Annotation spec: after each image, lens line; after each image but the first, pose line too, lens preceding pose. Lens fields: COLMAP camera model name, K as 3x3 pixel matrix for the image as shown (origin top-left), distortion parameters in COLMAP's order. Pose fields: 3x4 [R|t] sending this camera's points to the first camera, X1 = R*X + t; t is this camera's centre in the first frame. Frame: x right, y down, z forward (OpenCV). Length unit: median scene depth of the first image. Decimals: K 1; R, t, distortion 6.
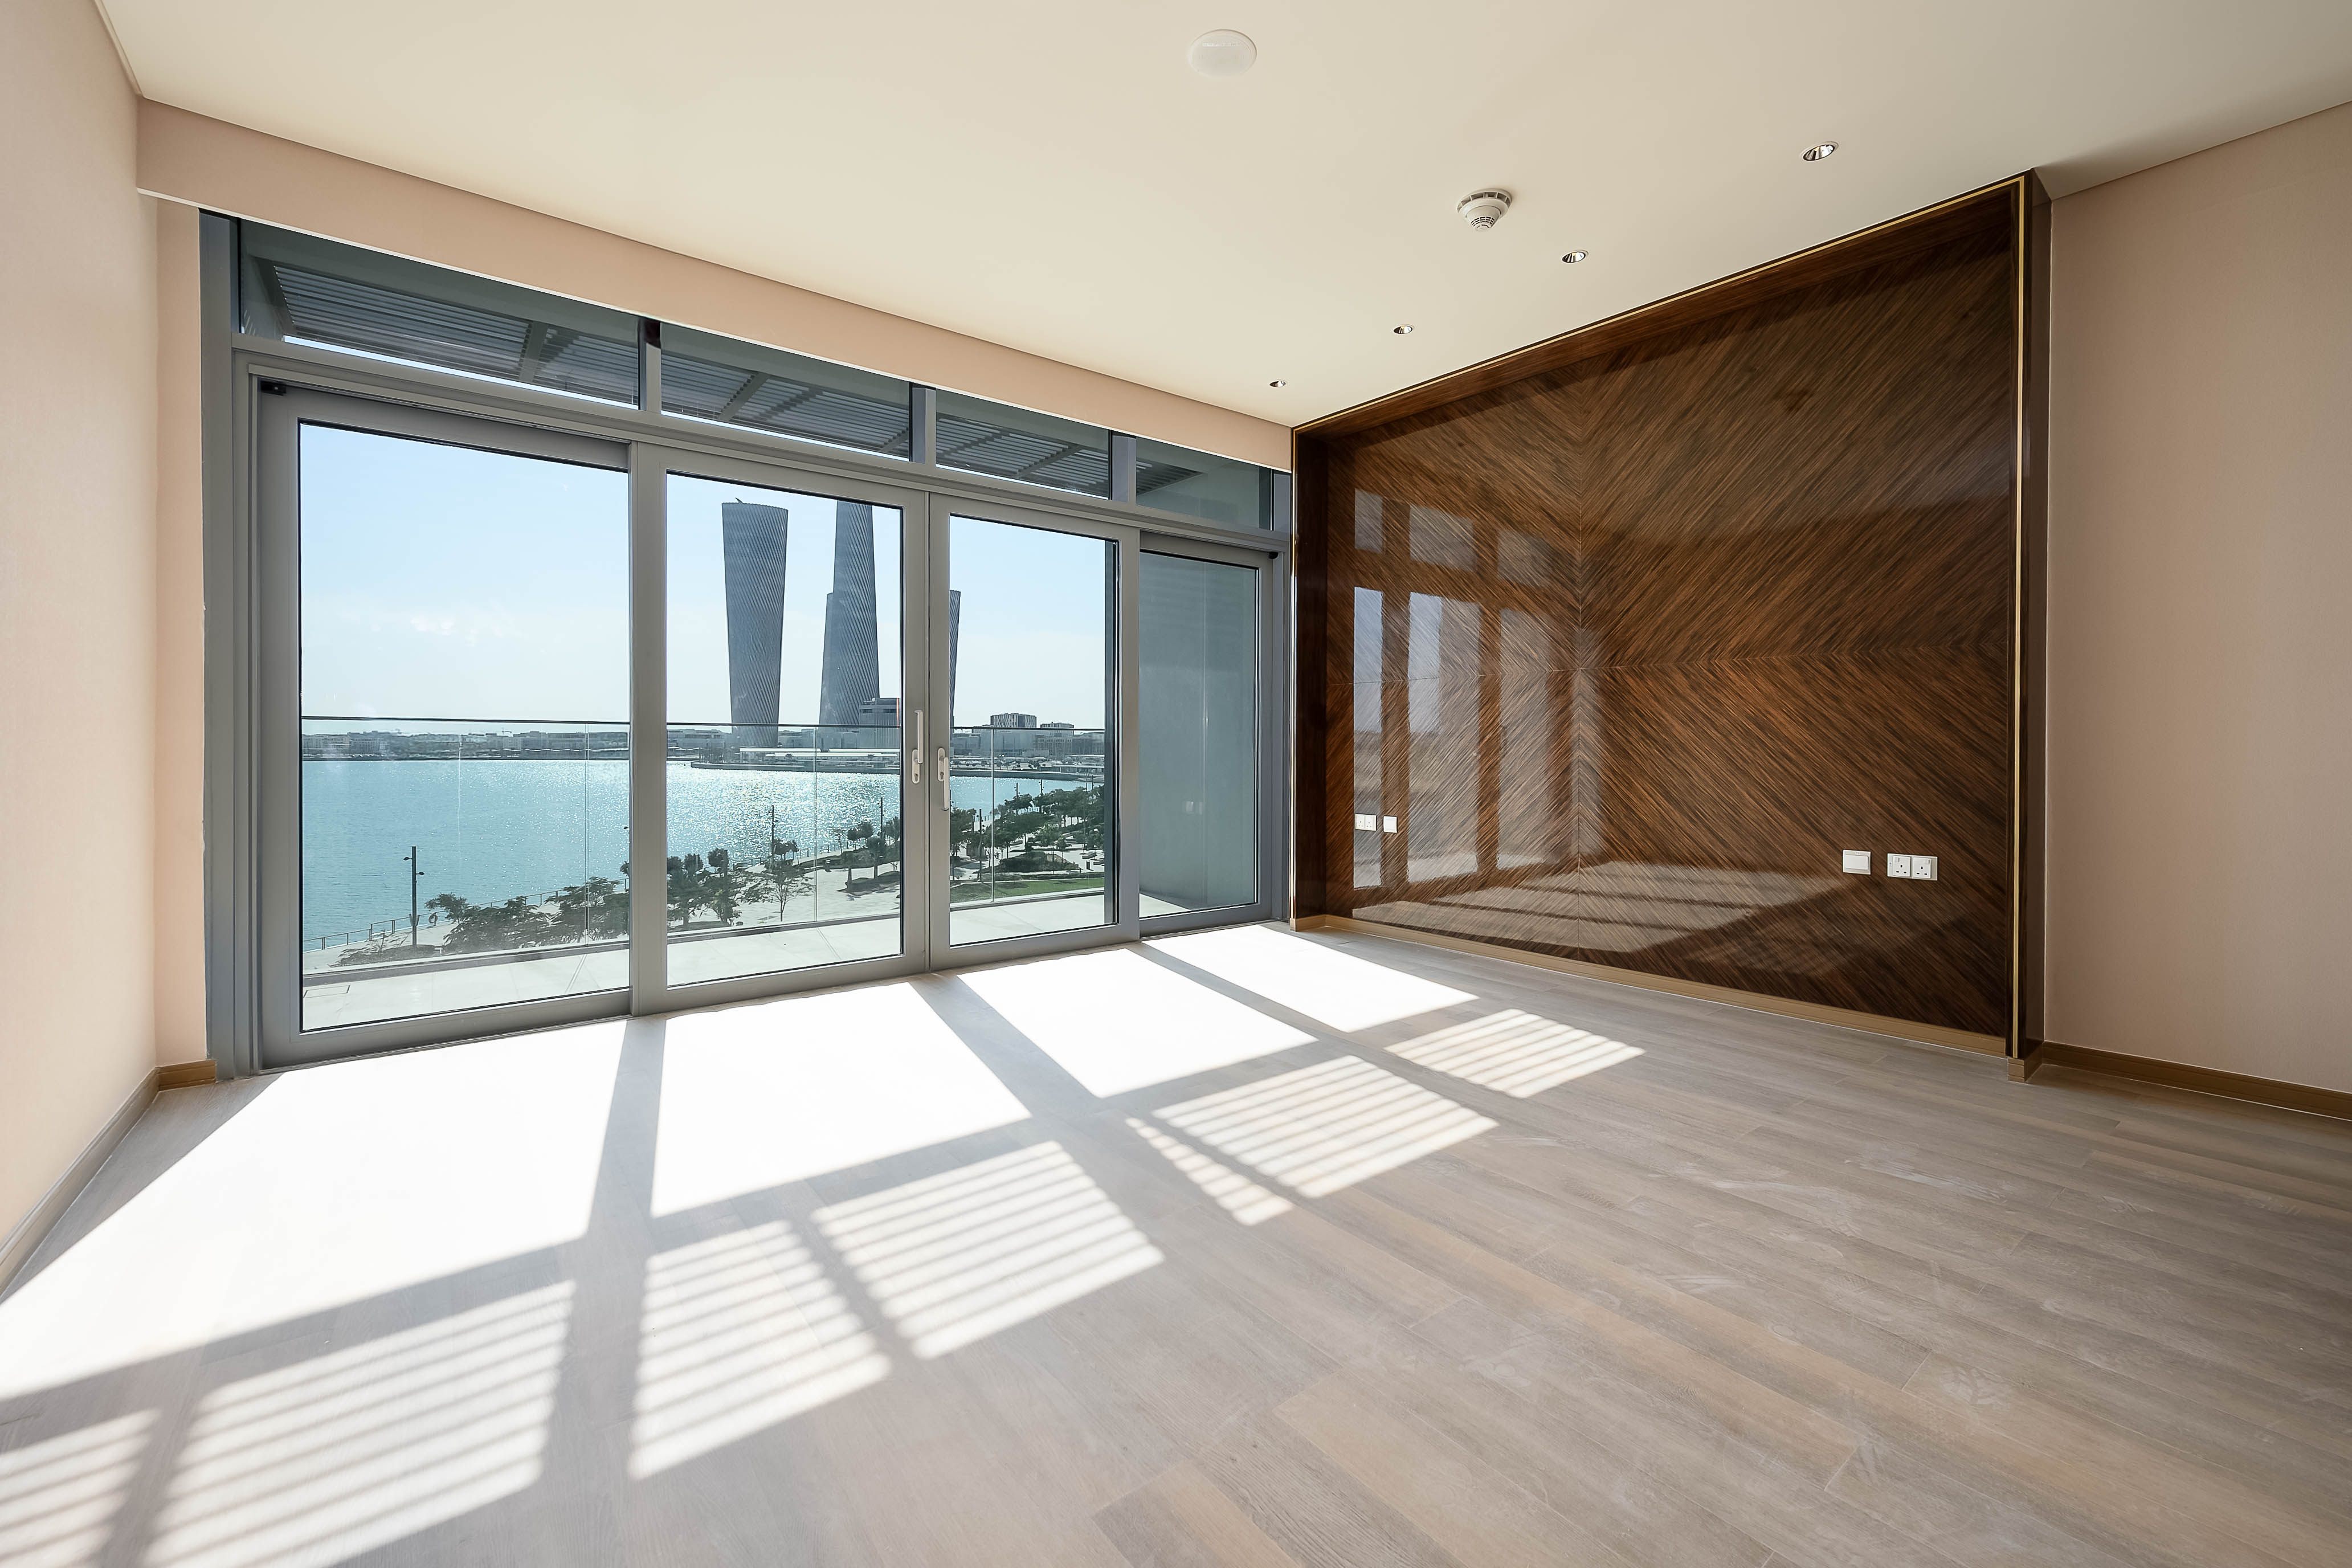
lens RADIAL K [[935.4, 0, 1182.2], [0, 935.4, 750.4], [0, 0, 1]] dist [0.003615, 0.000001]
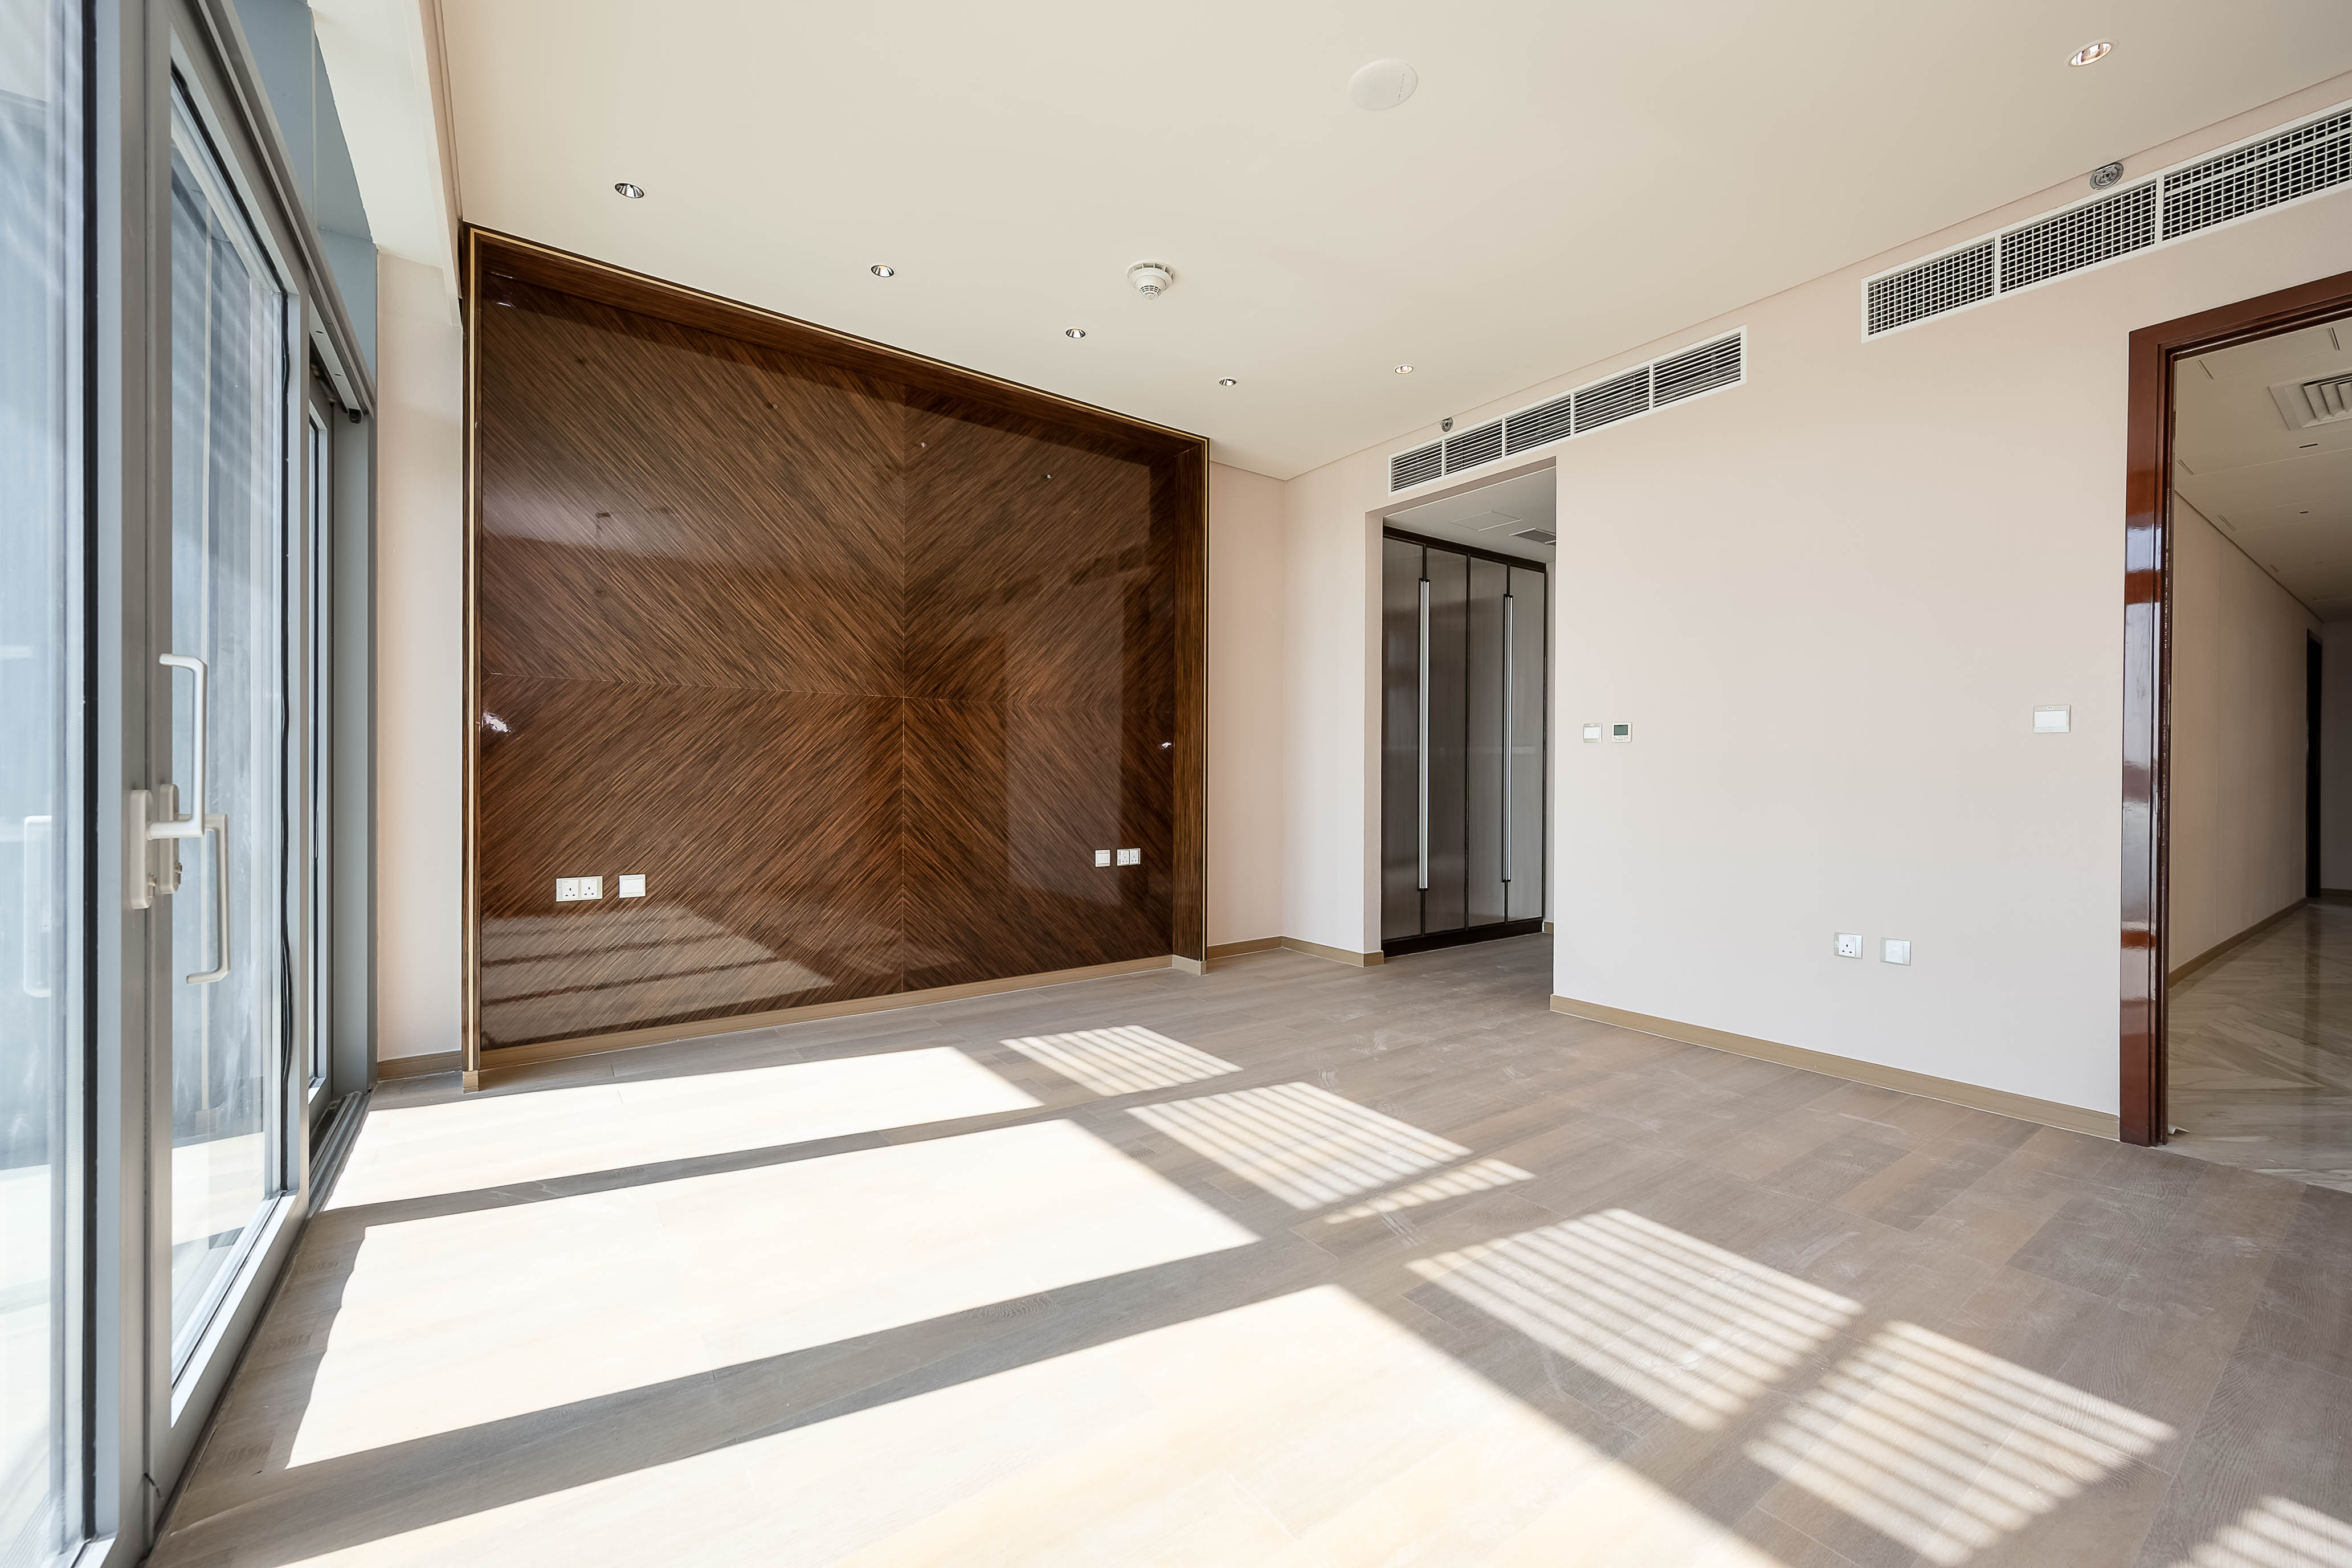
lens RADIAL K [[935.4, 0, 1179.7], [0, 935.4, 782.1], [0, 0, 1]] dist [0.003615, 0.000001]
pose [[0.048134, -0.007004, 0.998816, -0.770661], [0.001190, 0.999975, 0.006955, -0.005527], [-0.998840, 0.000854, 0.048141, 0.935281]]
